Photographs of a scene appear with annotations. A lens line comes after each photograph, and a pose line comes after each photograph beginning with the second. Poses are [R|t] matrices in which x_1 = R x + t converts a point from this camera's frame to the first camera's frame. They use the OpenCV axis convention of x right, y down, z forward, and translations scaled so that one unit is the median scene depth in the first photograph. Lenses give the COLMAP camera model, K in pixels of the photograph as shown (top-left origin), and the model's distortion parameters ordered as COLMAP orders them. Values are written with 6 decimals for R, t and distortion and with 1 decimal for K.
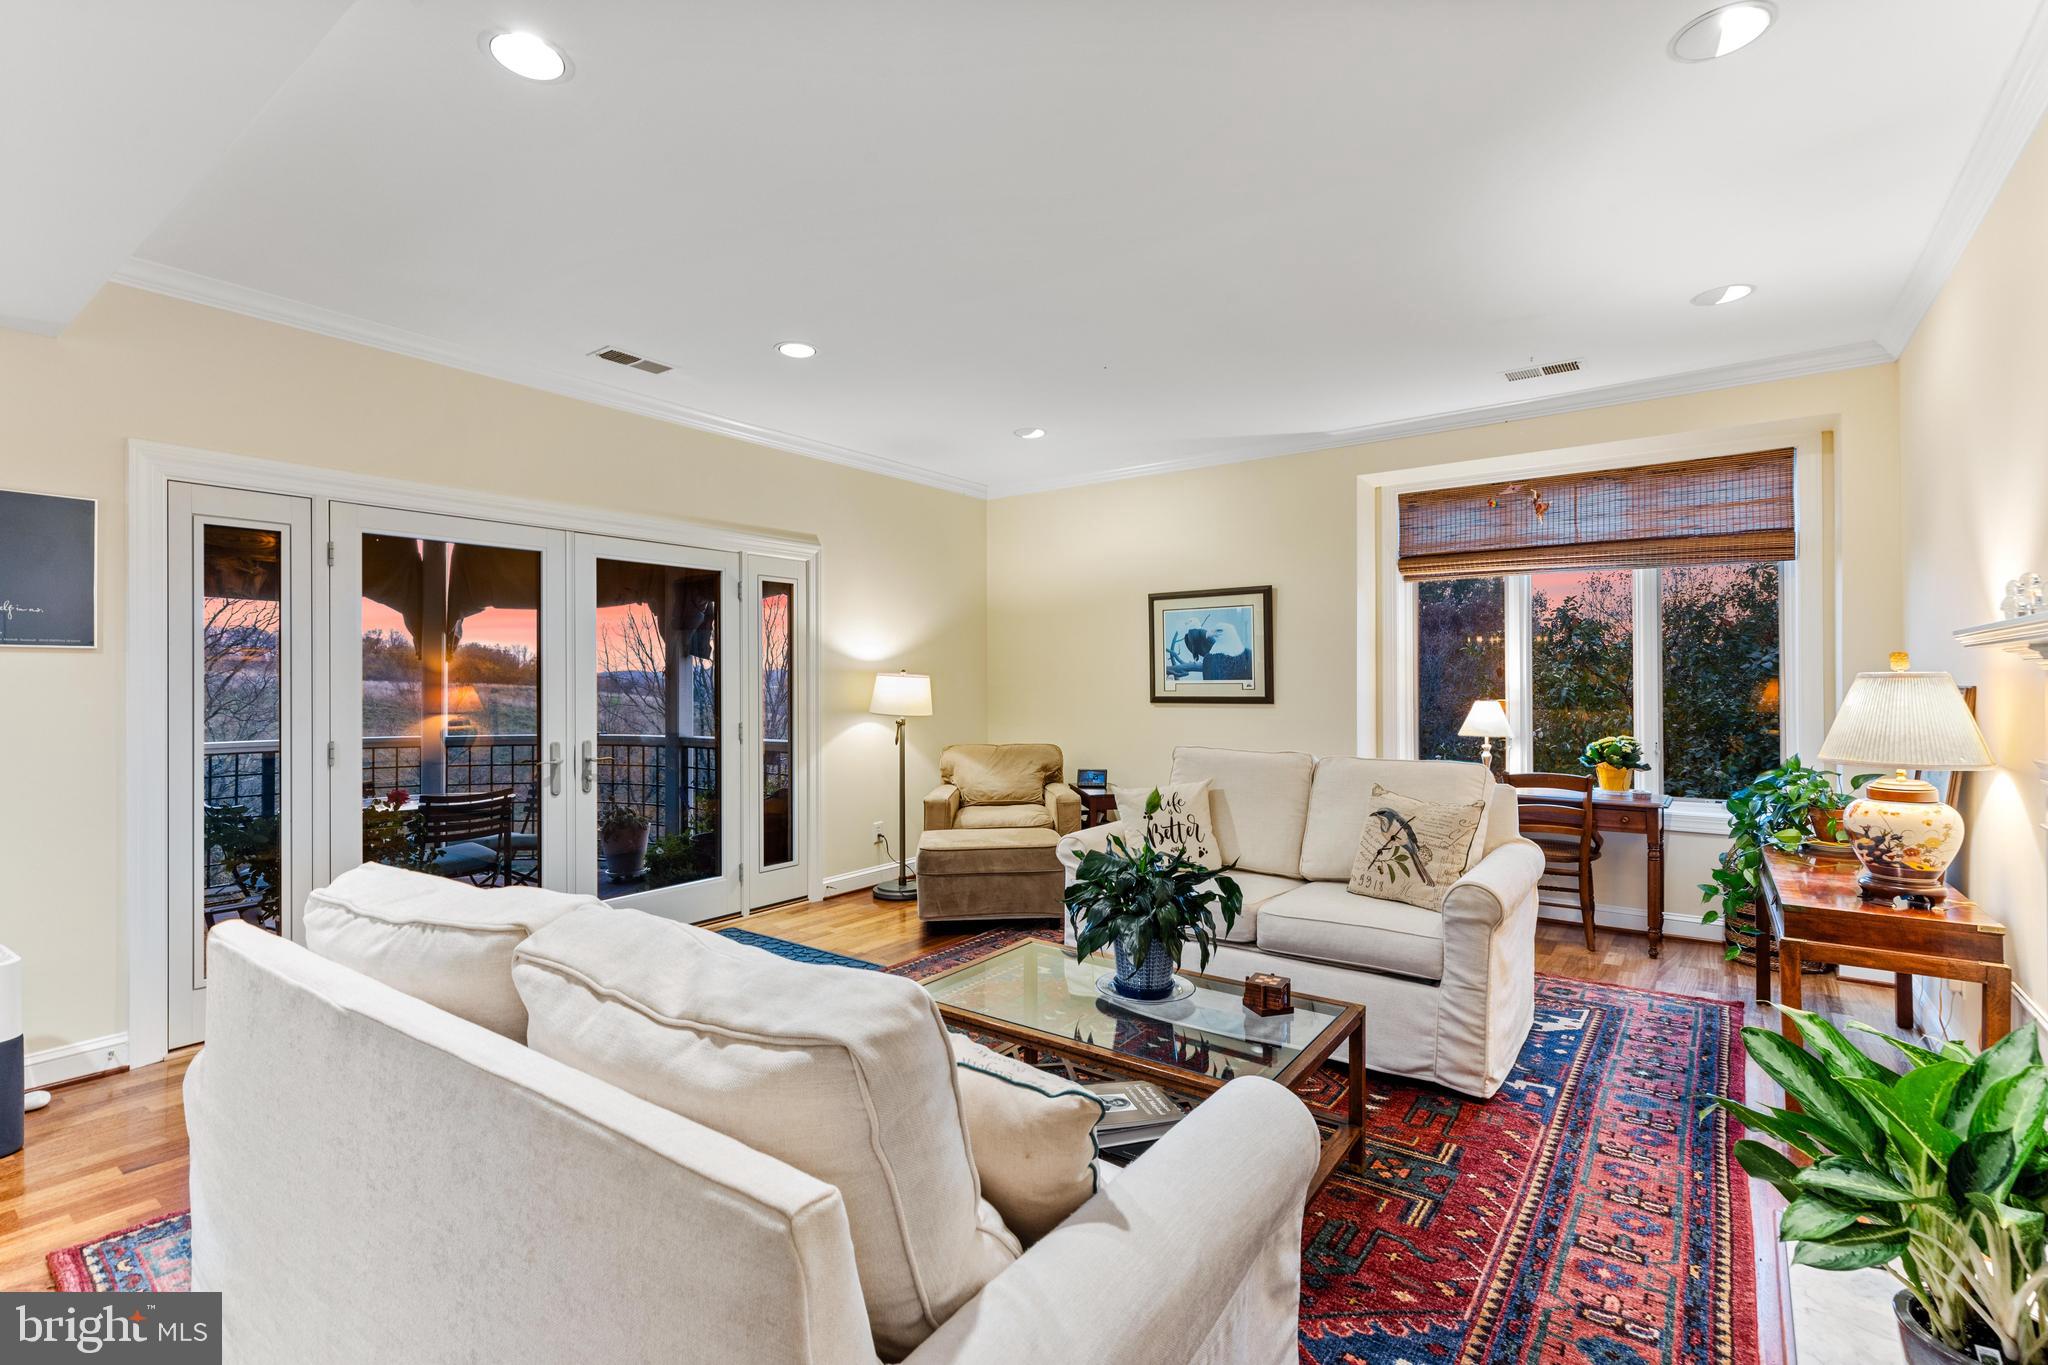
lens RADIAL K [[924.7, 0, 1035.0], [0, 924.7, 687.9], [0, 0, 1]] dist [0.005888, -0.001876]
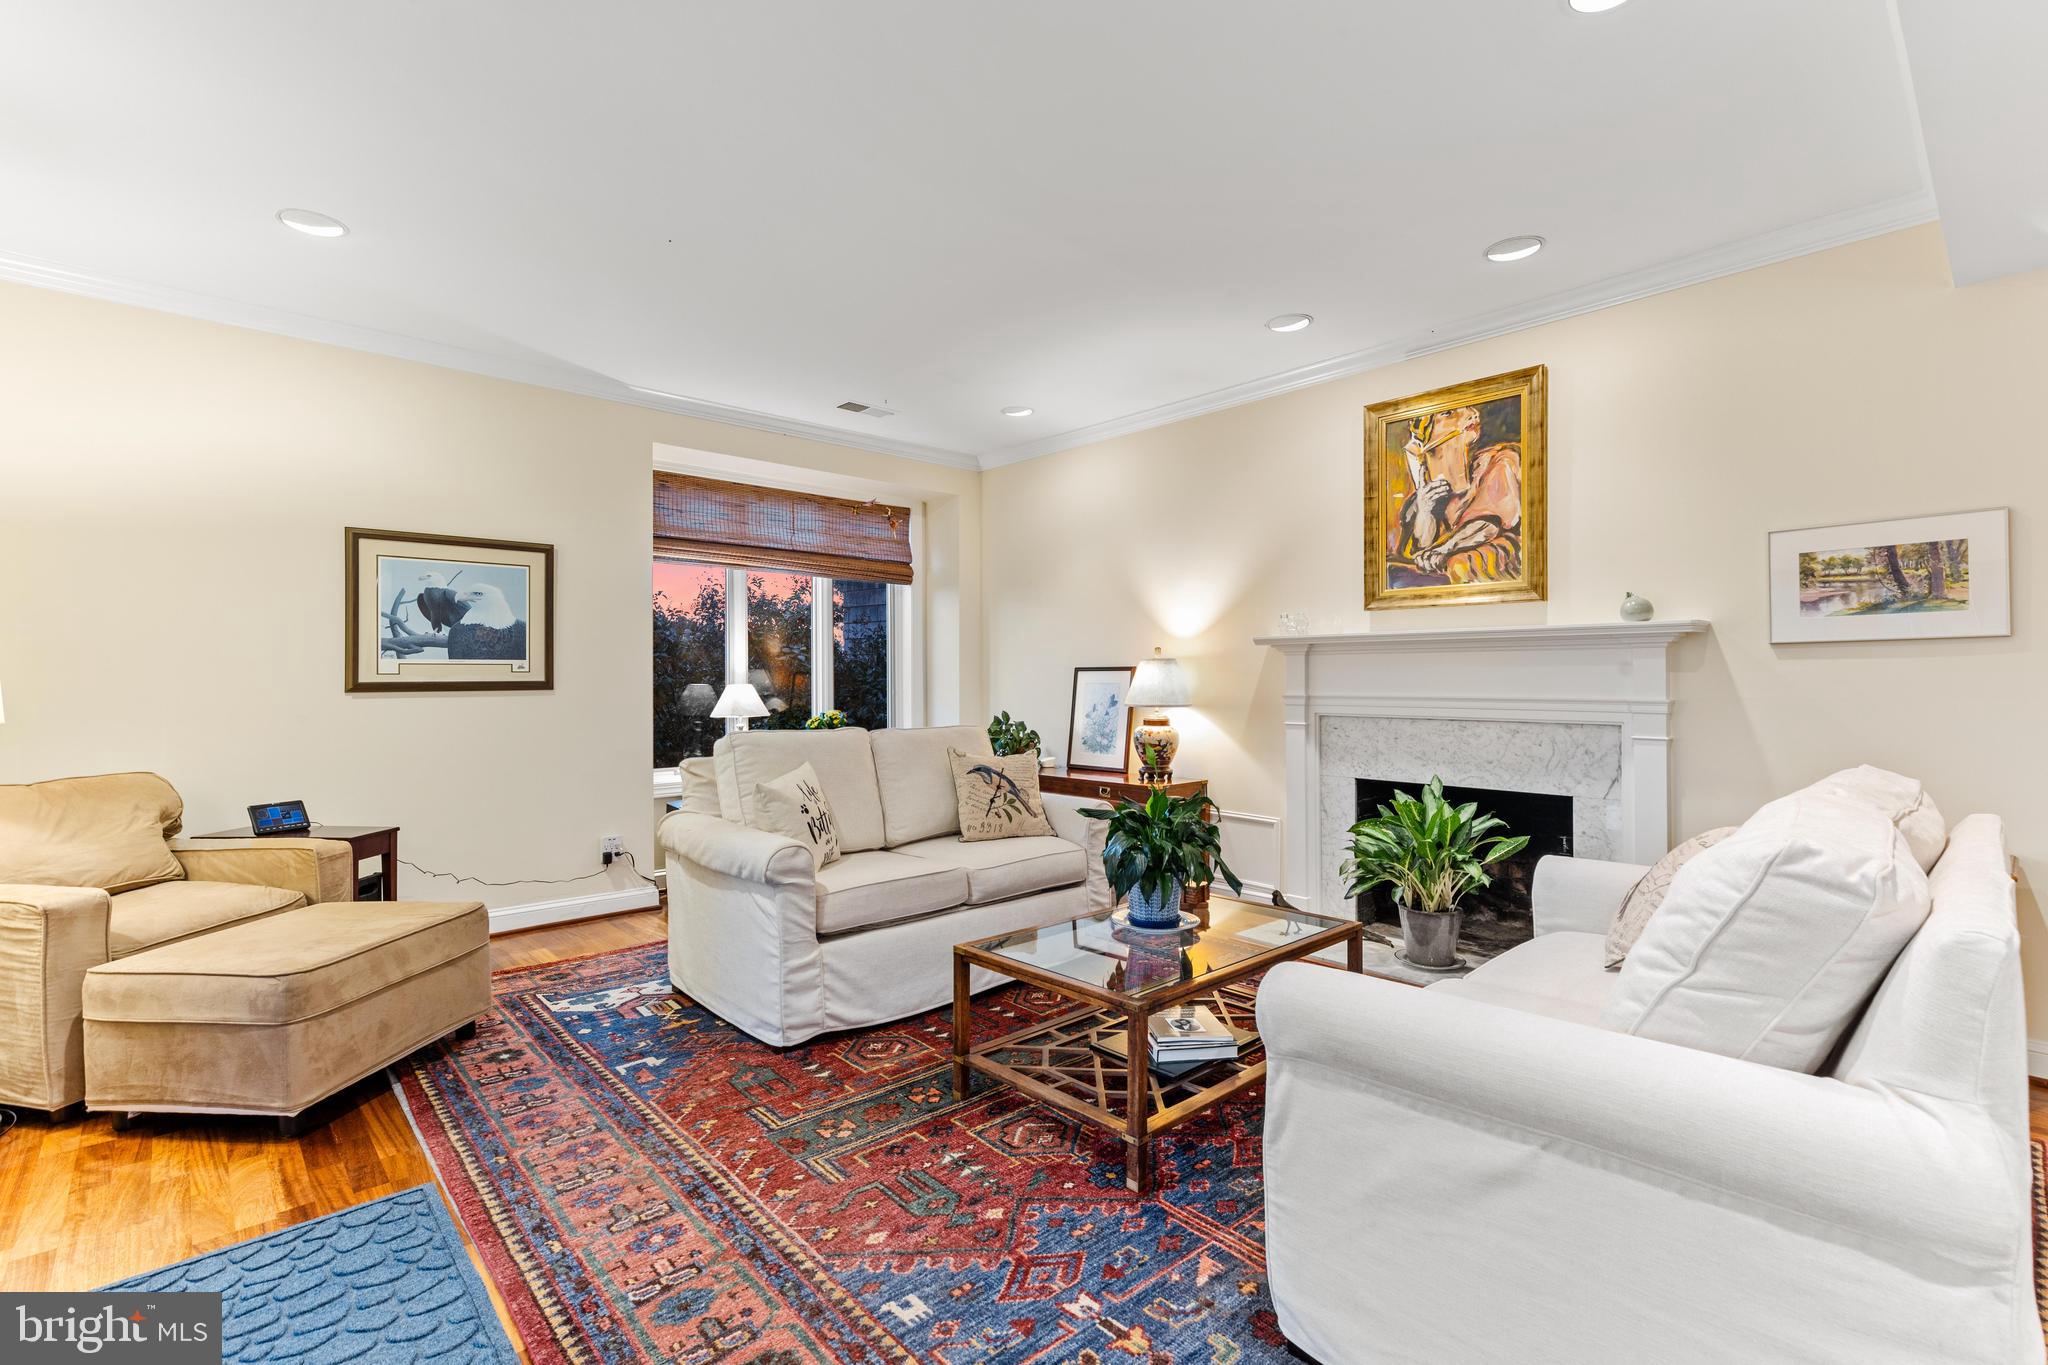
lens RADIAL K [[924.7, 0, 1026.7], [0, 924.7, 674.1], [0, 0, 1]] dist [0.005888, -0.001876]
pose [[0.199243, 0.007583, 0.979921, -0.462902], [0.010418, 0.999897, -0.009856, 0.015882], [-0.979895, 0.012172, 0.199144, 0.424630]]
